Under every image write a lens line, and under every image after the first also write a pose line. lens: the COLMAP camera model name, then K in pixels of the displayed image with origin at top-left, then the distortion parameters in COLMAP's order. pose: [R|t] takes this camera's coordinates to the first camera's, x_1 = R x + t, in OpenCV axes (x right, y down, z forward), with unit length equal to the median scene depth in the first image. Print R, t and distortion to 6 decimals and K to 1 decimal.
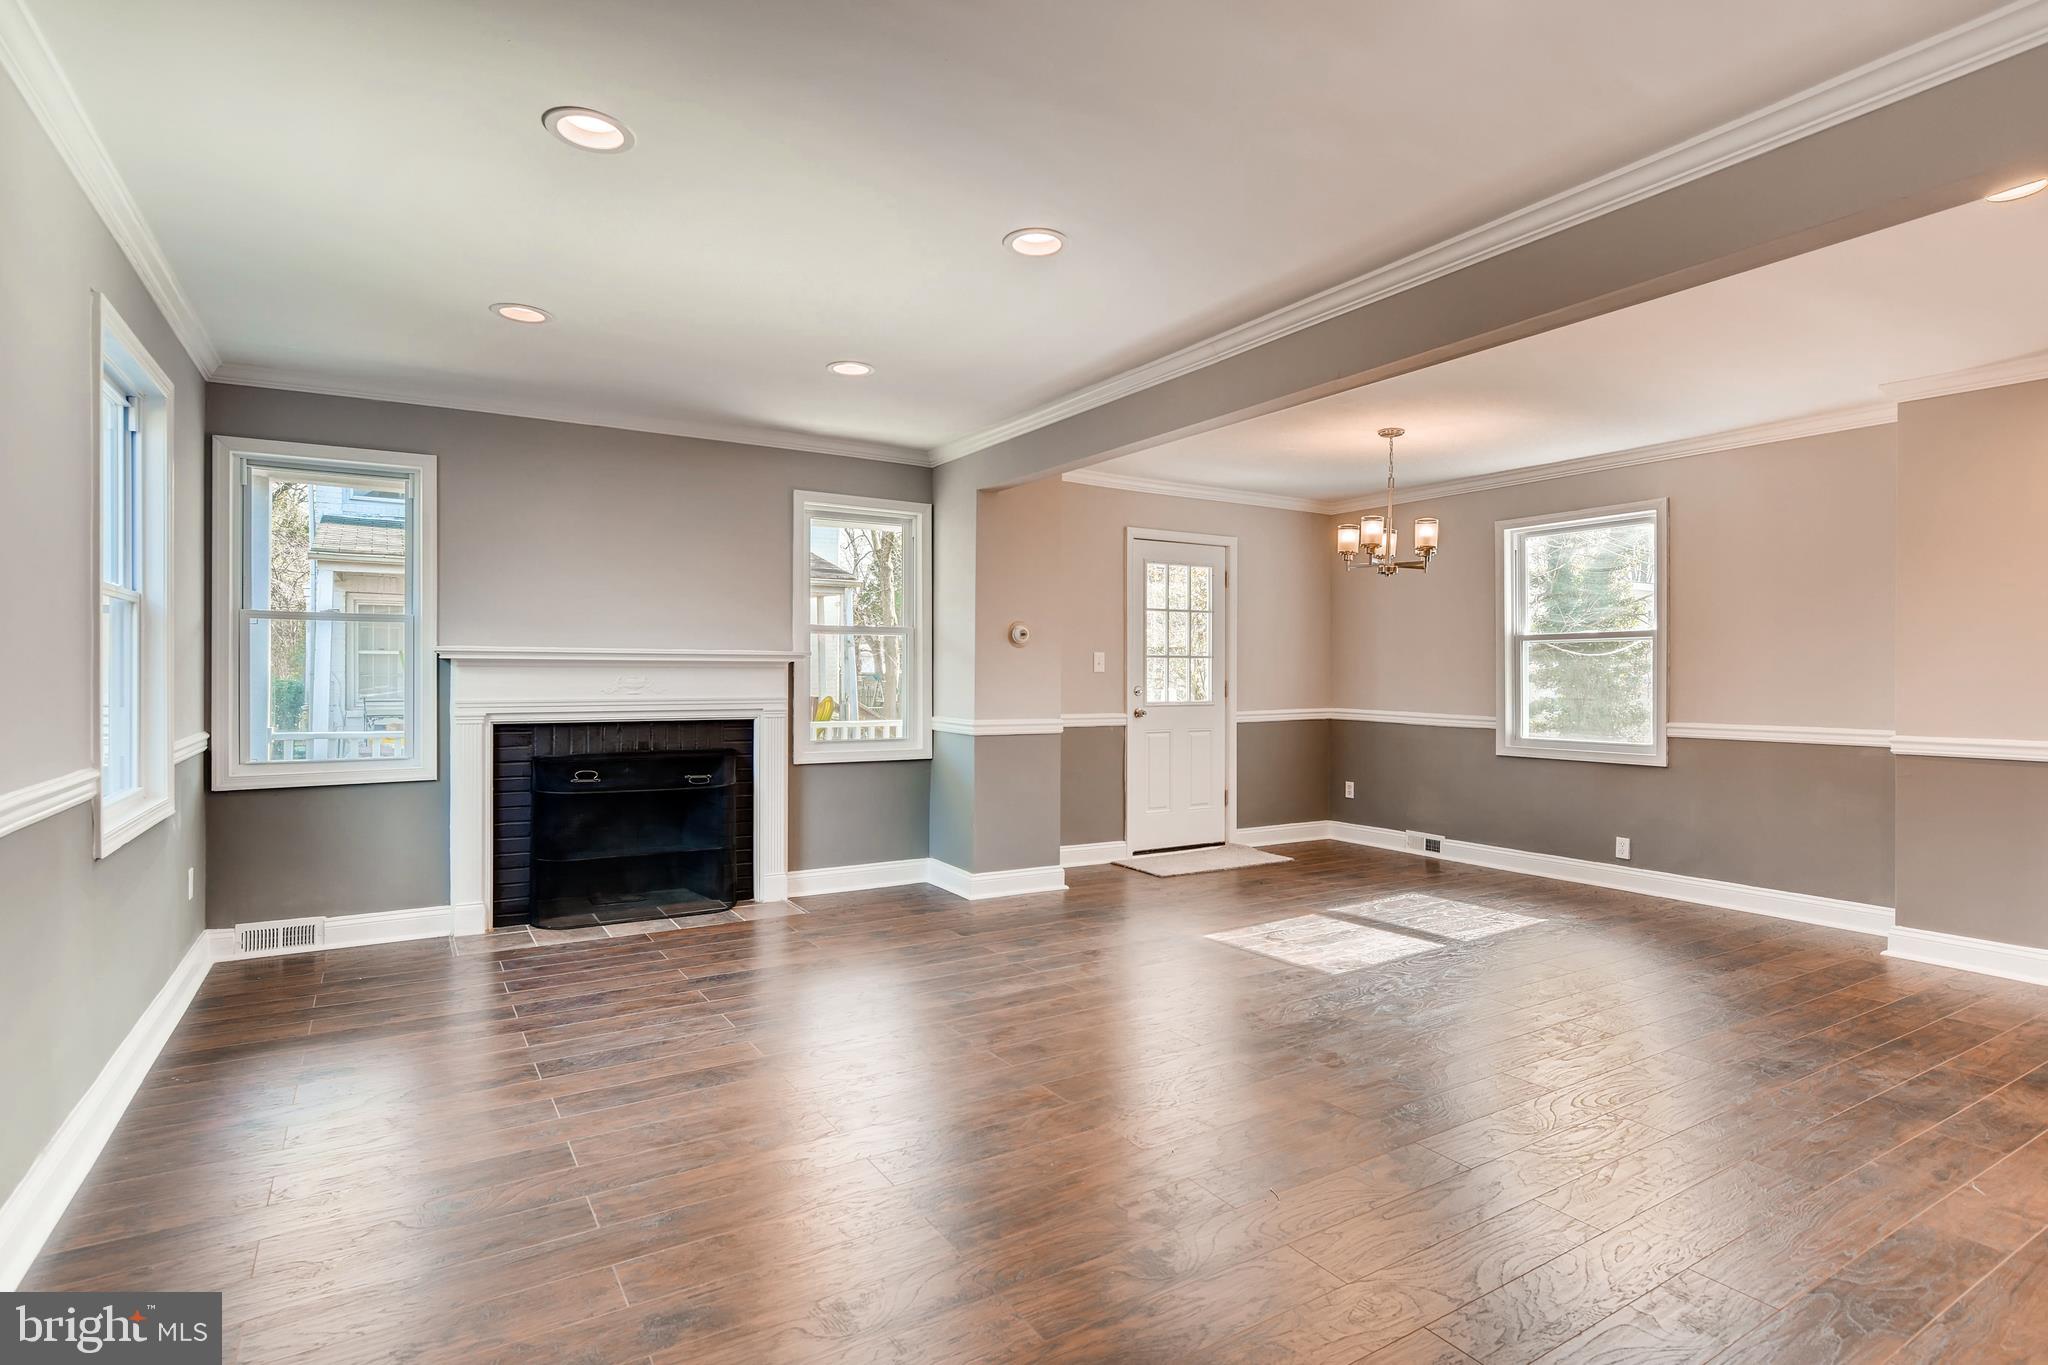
lens RADIAL K [[1041.3, 0, 1019.6], [0, 1041.3, 673.0], [0, 0, 1]] dist [0.000614, 0.002311]
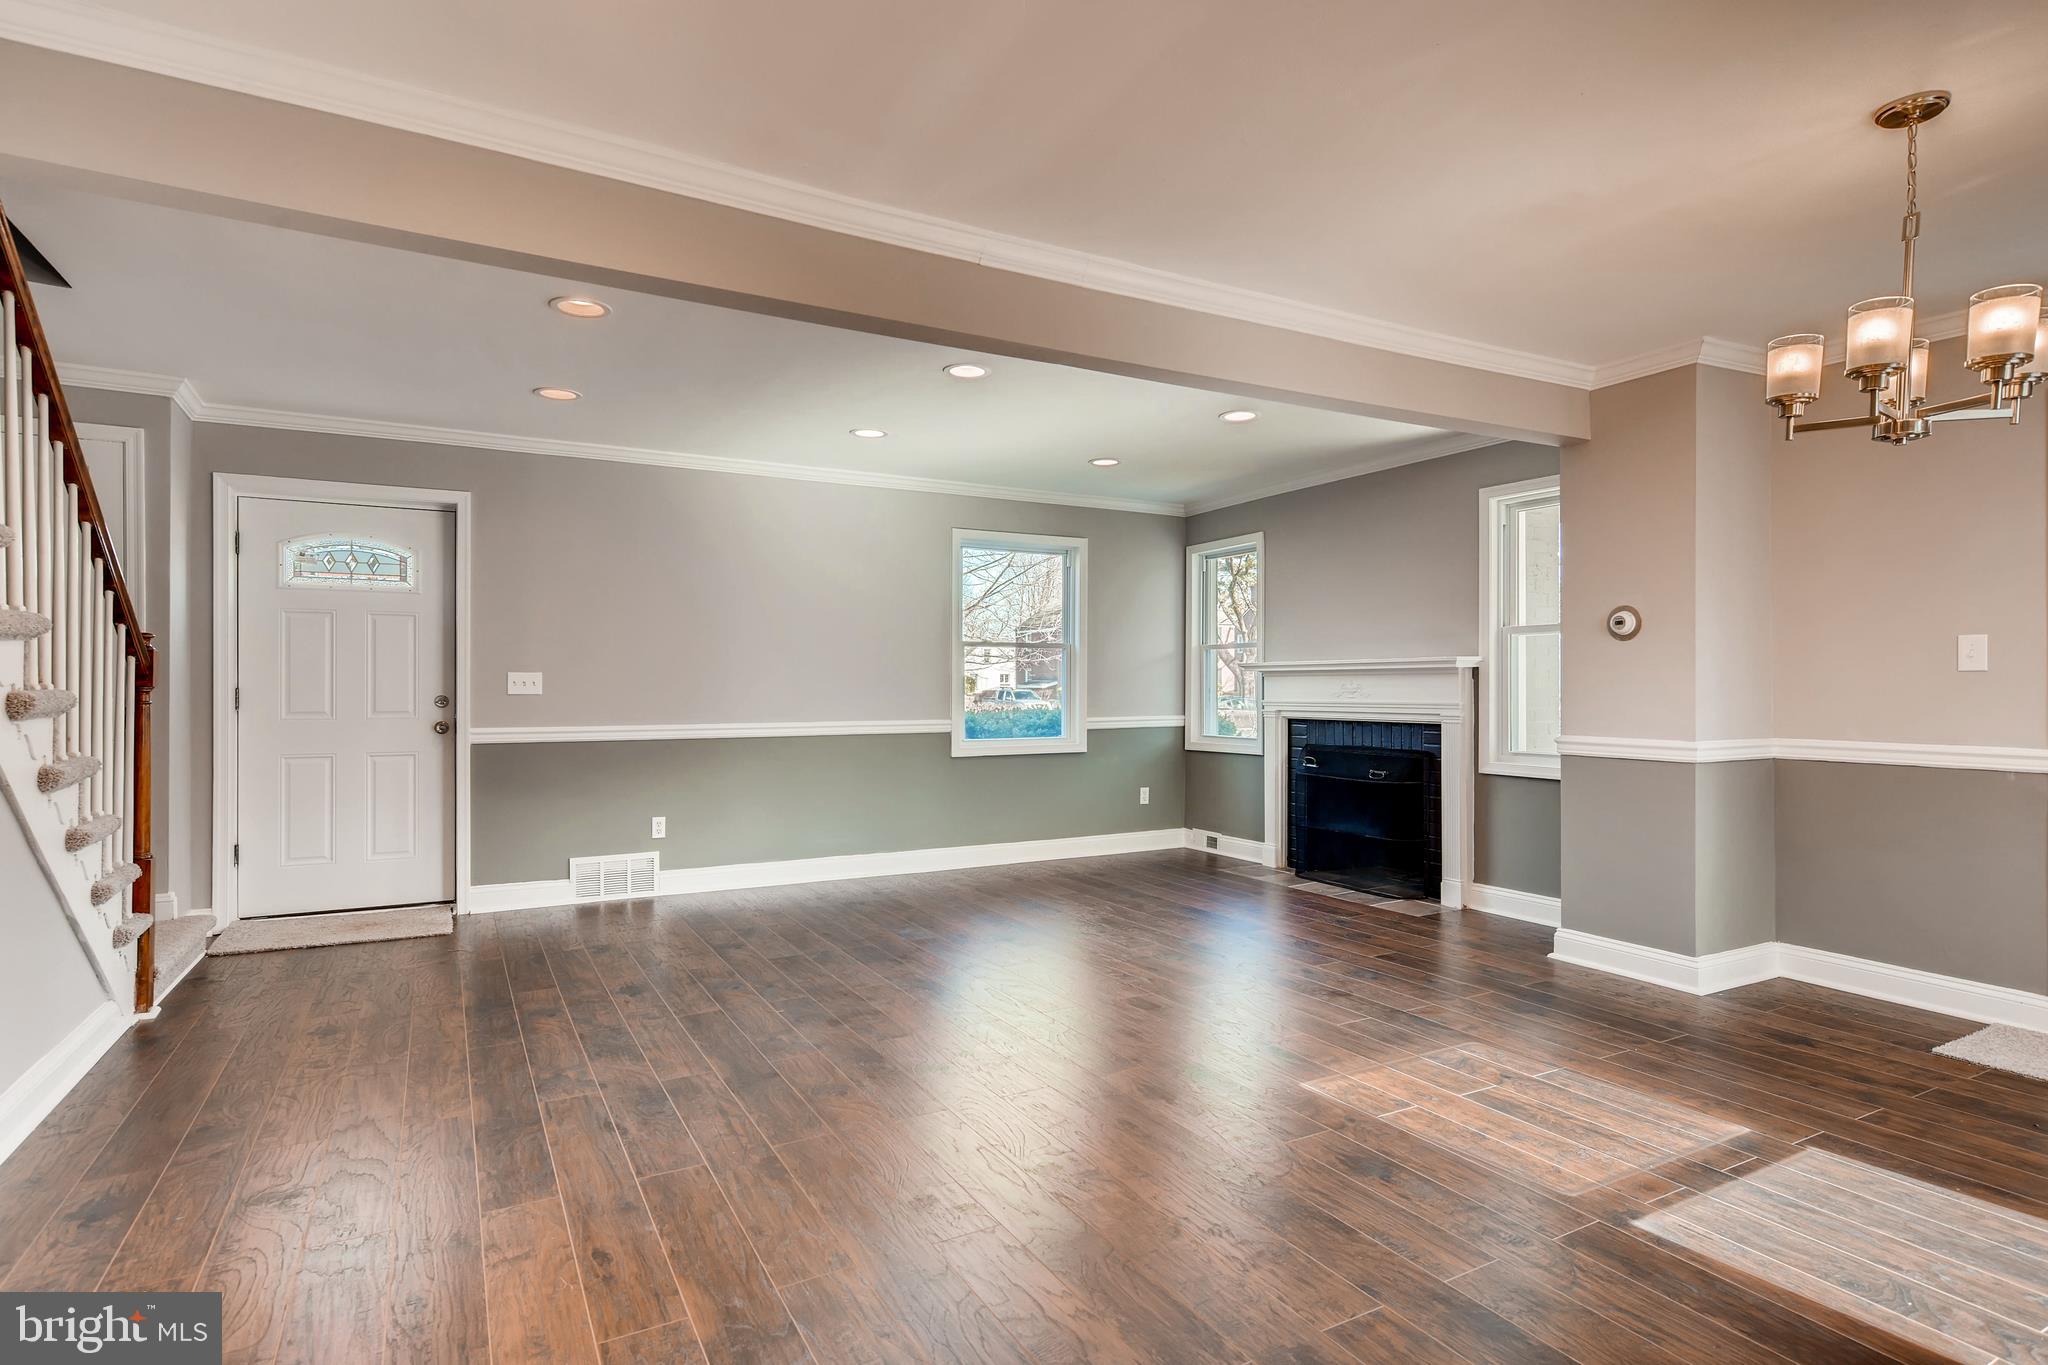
lens RADIAL K [[1041.3, 0, 1019.6], [0, 1041.3, 673.0], [0, 0, 1]] dist [0.000614, 0.002311]
pose [[-0.046062, -0.014745, -0.998830, 0.881687], [-0.000390, 0.999891, -0.014743, 0.010321], [0.998939, -0.000289, -0.046062, 0.707625]]
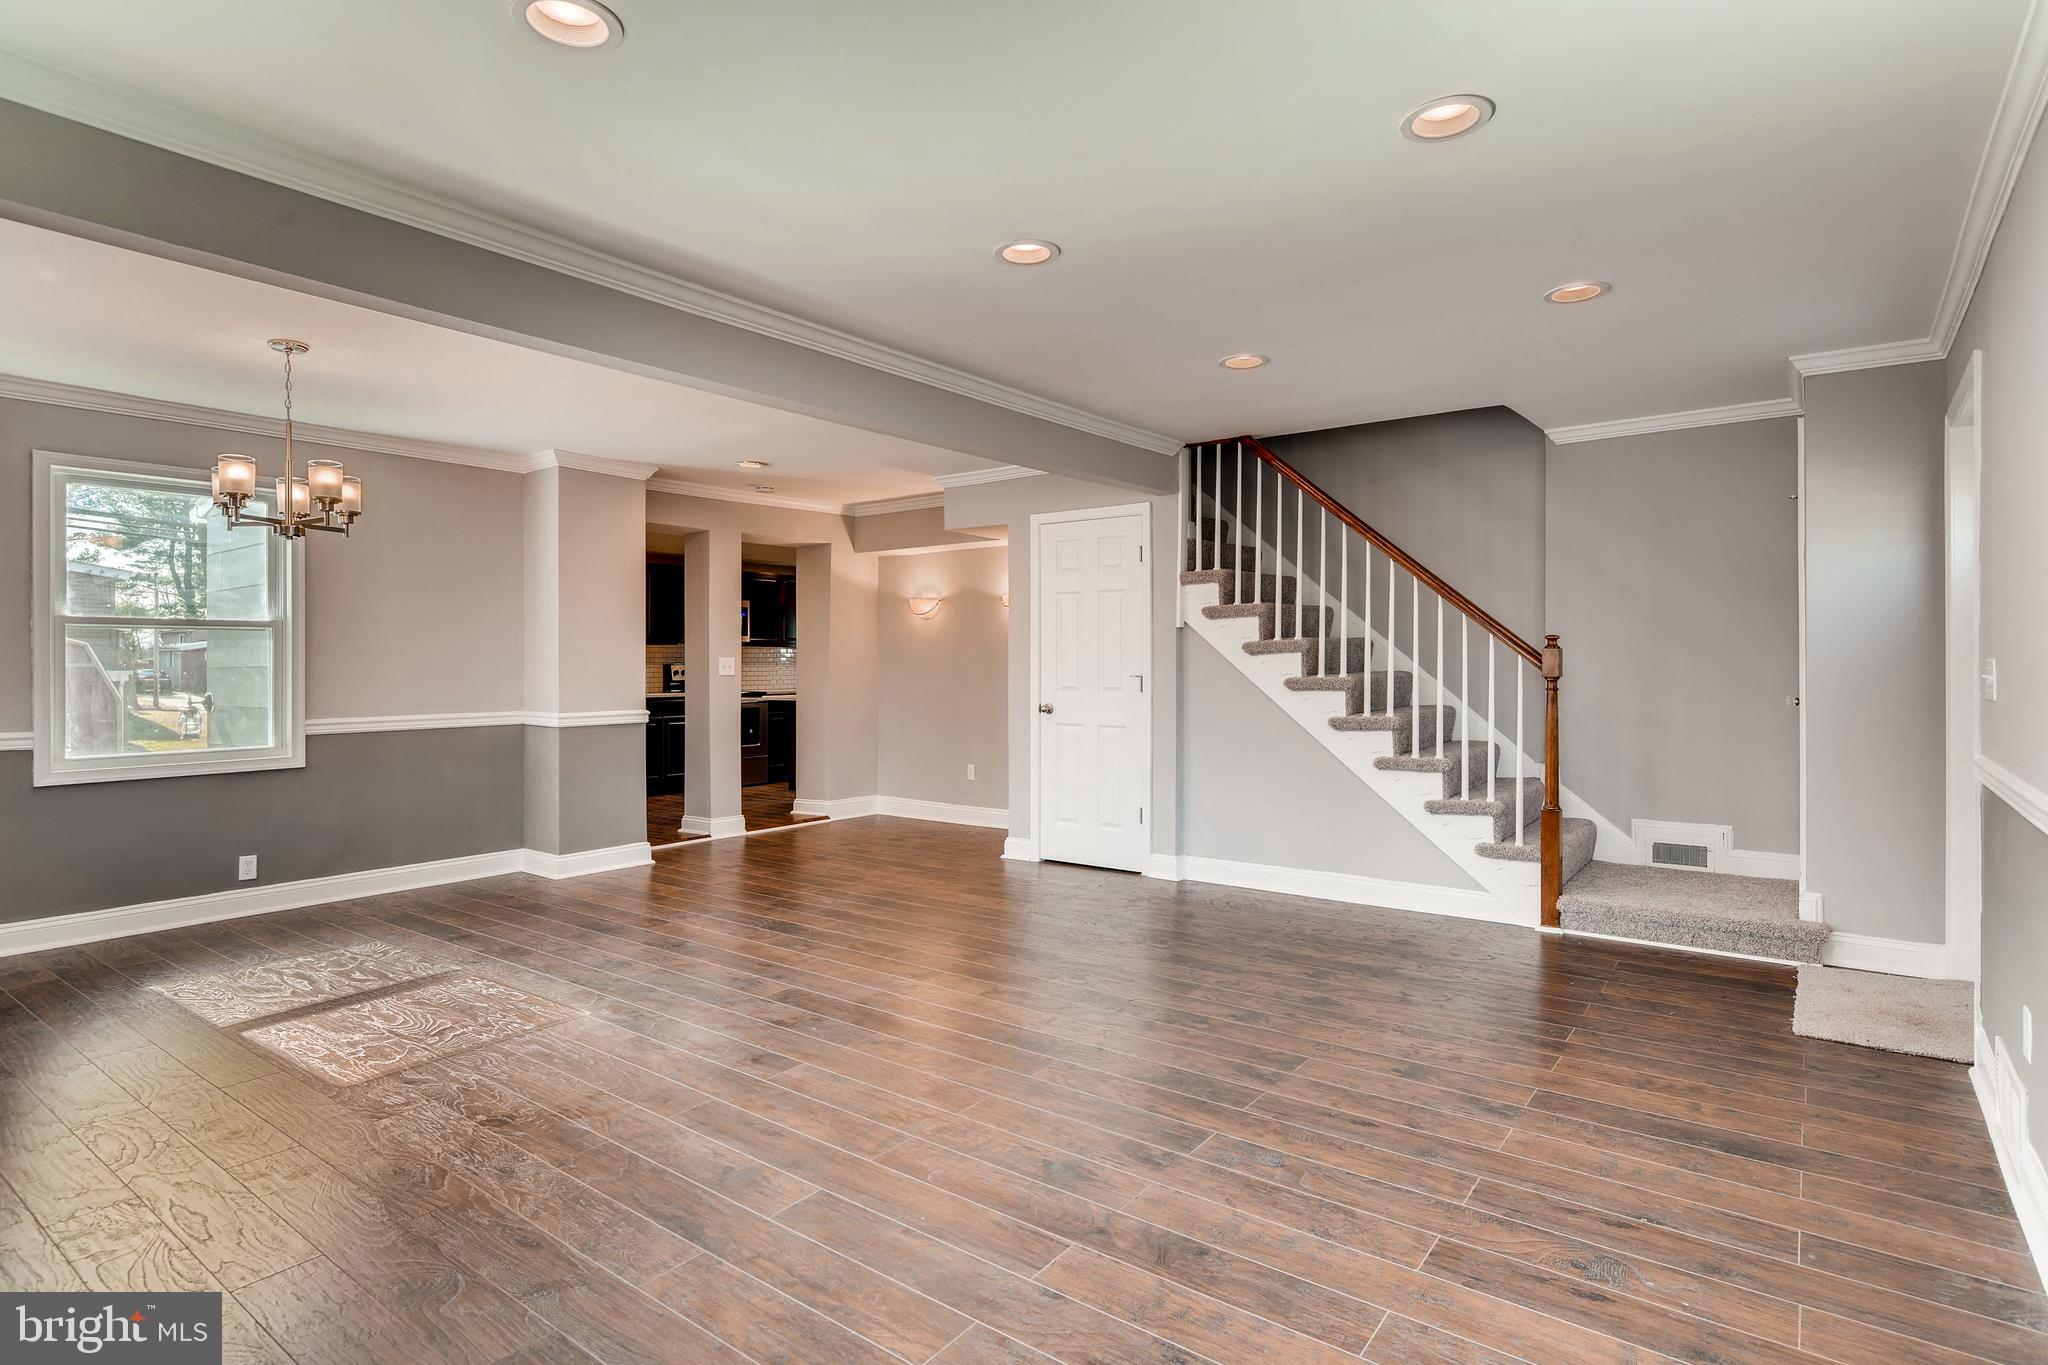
lens RADIAL K [[1063.3, 0, 1024.0], [0, 1063.3, 682.5], [0, 0, 1]] dist [-0.000742, 0.000272]
pose [[-0.372261, -0.021247, 0.927885, -0.584214], [0.000921, 0.999729, 0.023262, -0.009437], [-0.928128, 0.009514, -0.372140, 0.864969]]
